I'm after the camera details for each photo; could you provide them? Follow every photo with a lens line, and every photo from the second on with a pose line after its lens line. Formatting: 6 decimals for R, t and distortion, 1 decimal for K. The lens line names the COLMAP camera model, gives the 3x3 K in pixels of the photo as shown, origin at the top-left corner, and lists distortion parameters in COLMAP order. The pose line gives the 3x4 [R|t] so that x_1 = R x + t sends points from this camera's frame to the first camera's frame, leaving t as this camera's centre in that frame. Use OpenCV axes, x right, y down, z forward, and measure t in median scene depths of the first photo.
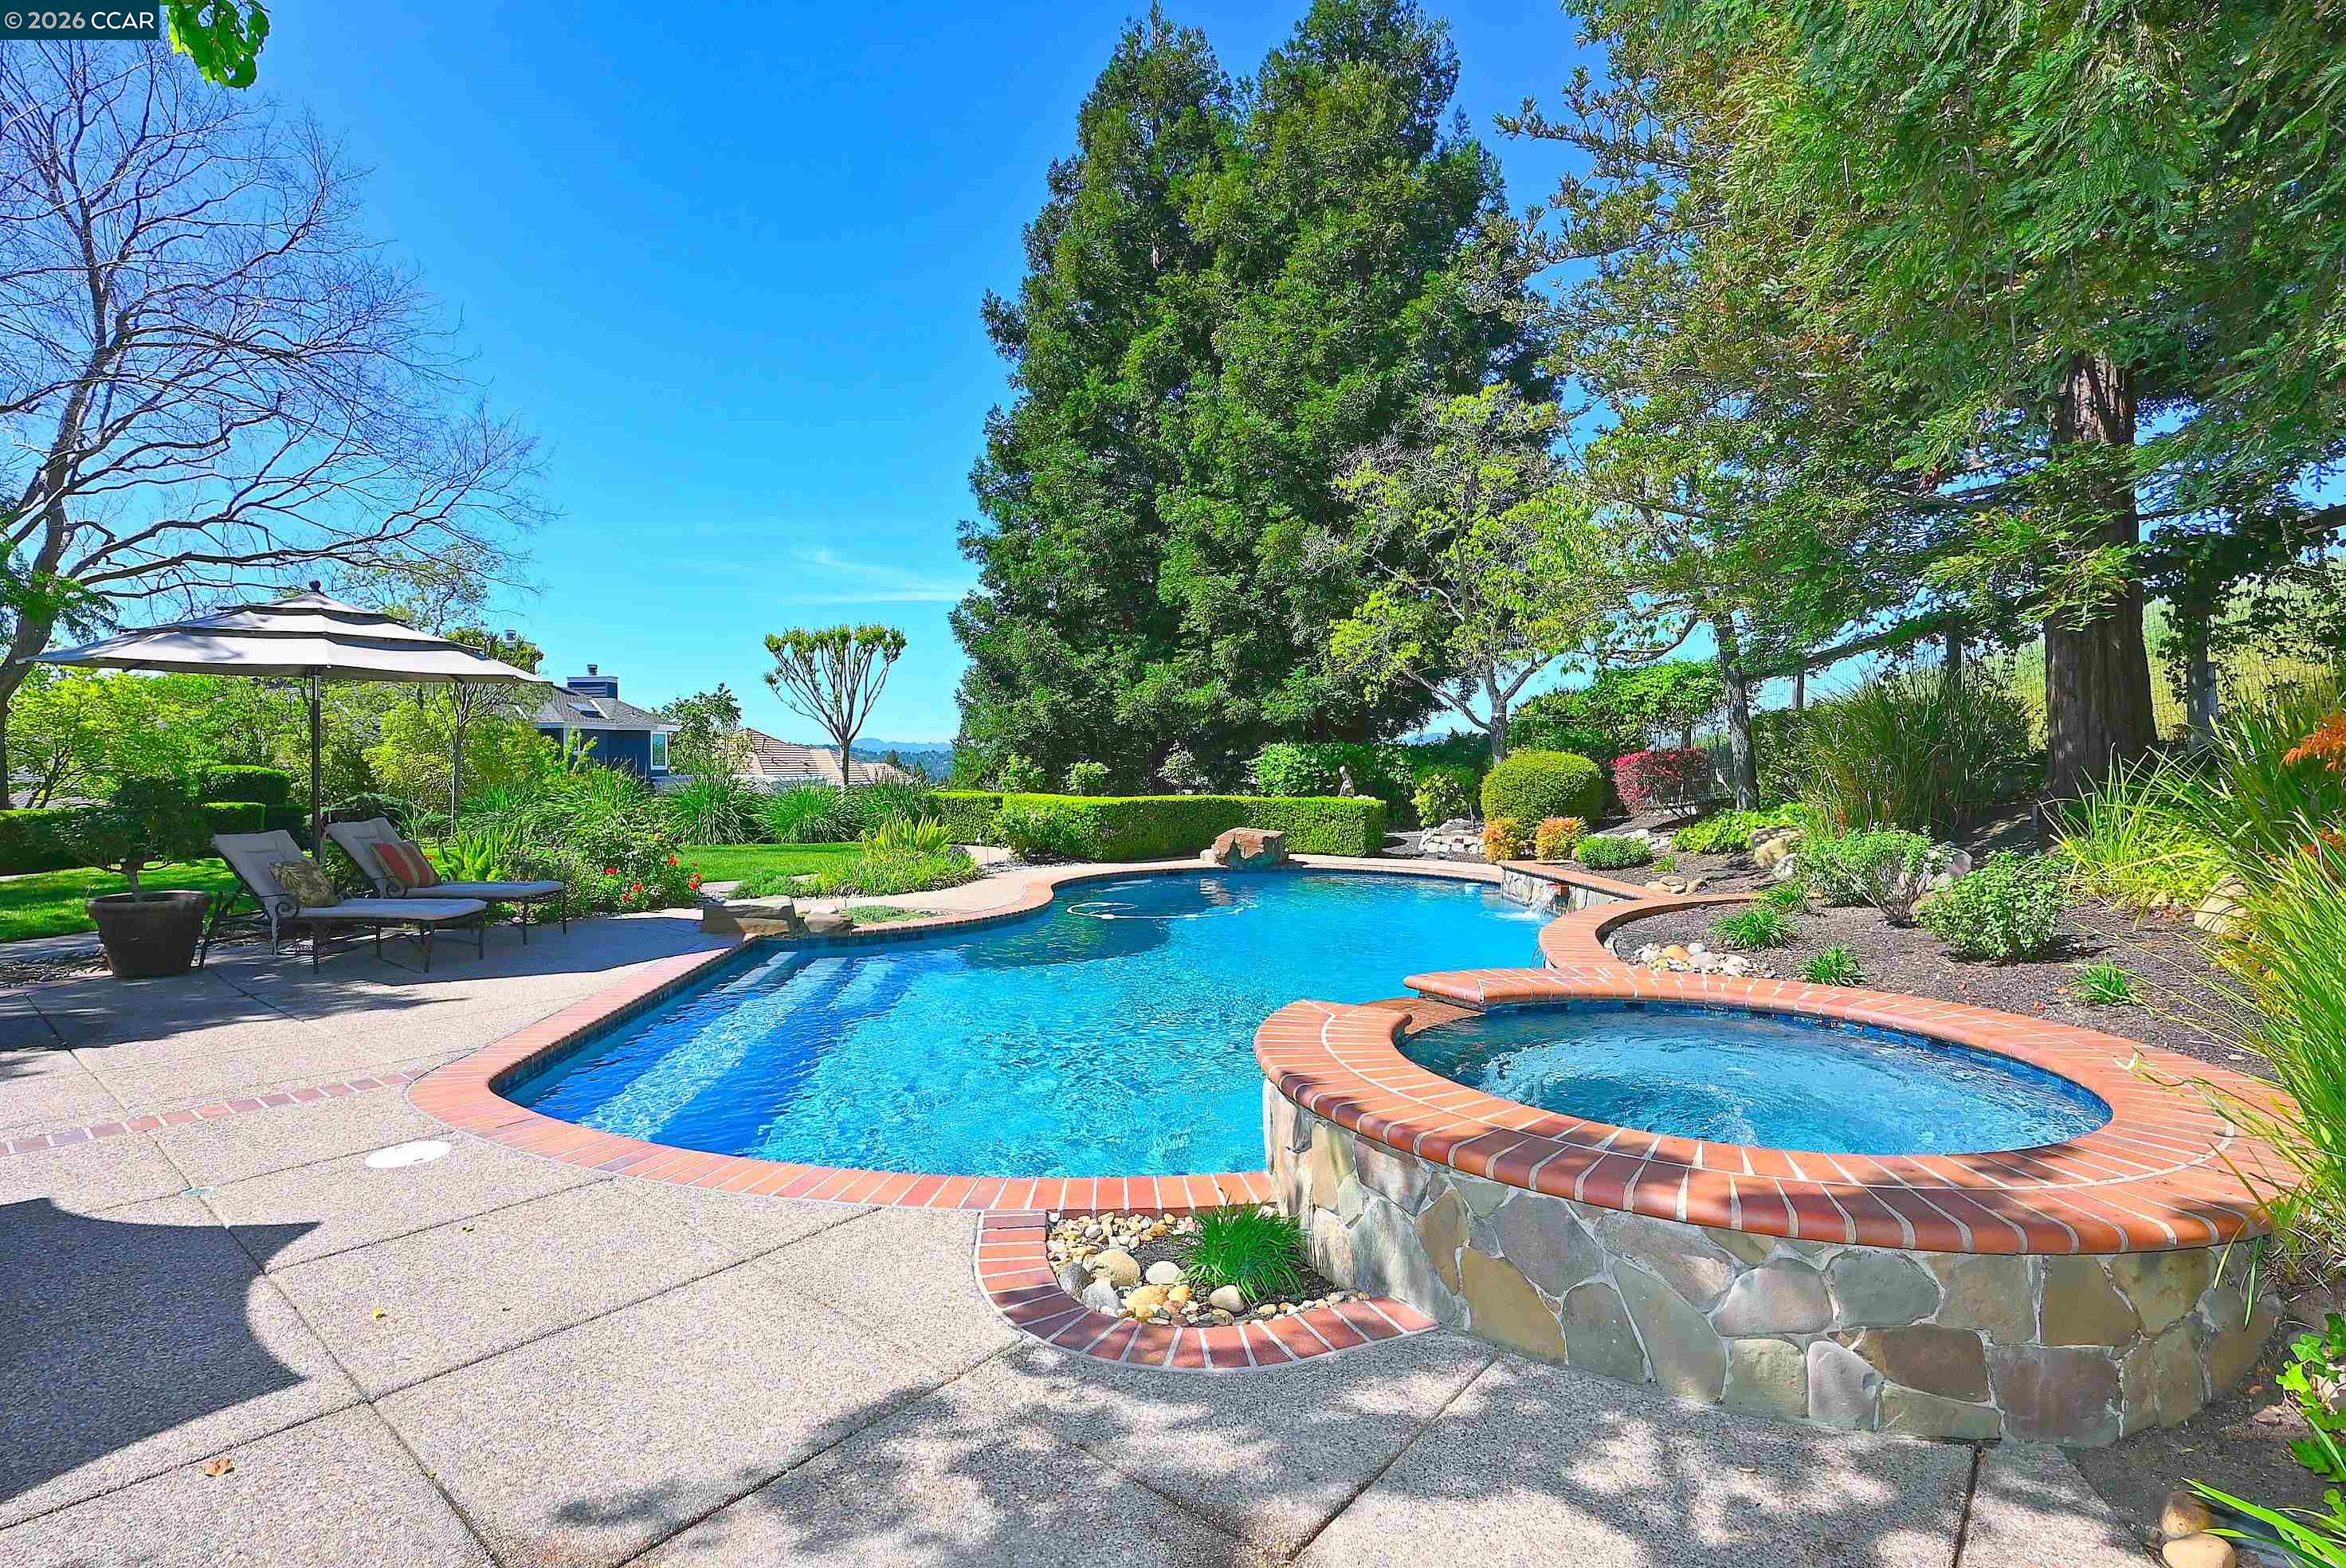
lens RADIAL K [[1186.9, 0, 1173.0], [0, 1186.9, 784.0], [0, 0, 1]] dist [-0.001048, 0.000781]
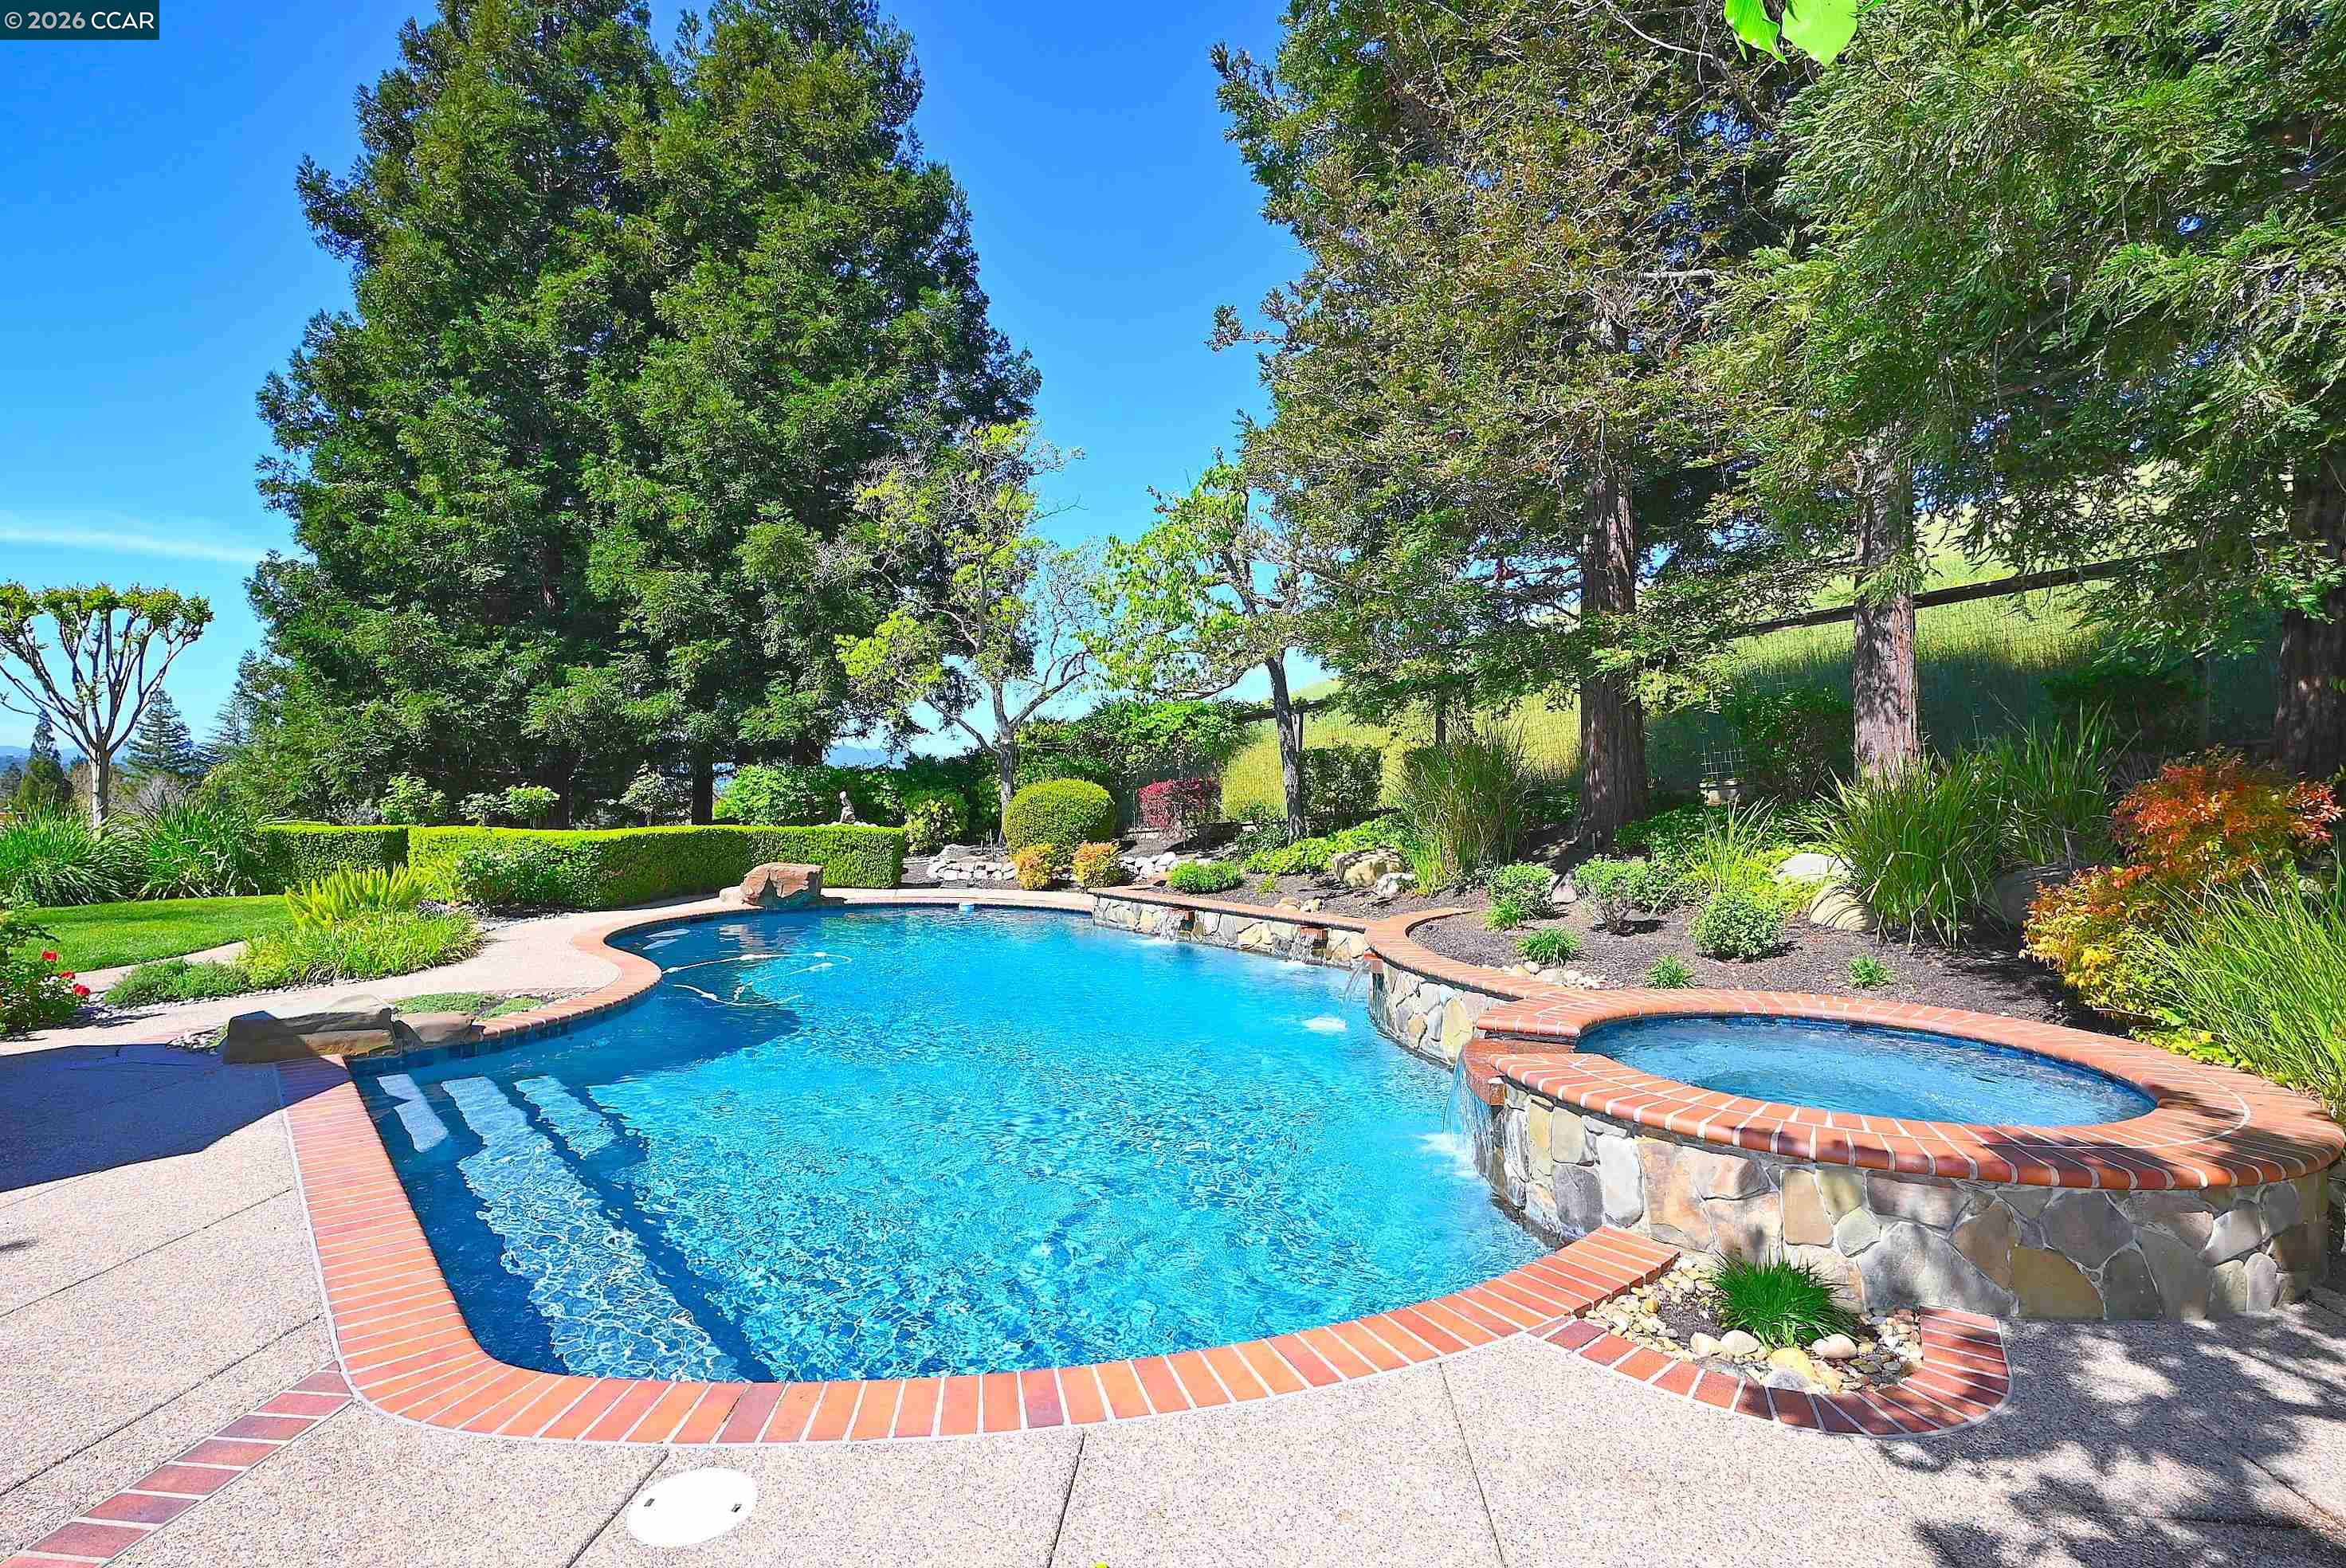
lens RADIAL K [[1186.9, 0, 1173.0], [0, 1186.9, 784.0], [0, 0, 1]] dist [-0.001048, 0.000781]
pose [[0.809258, 0.003250, 0.587444, -0.184574], [0.002259, 0.999960, -0.008644, -0.011539], [-0.587449, 0.008322, 0.809219, 0.083348]]
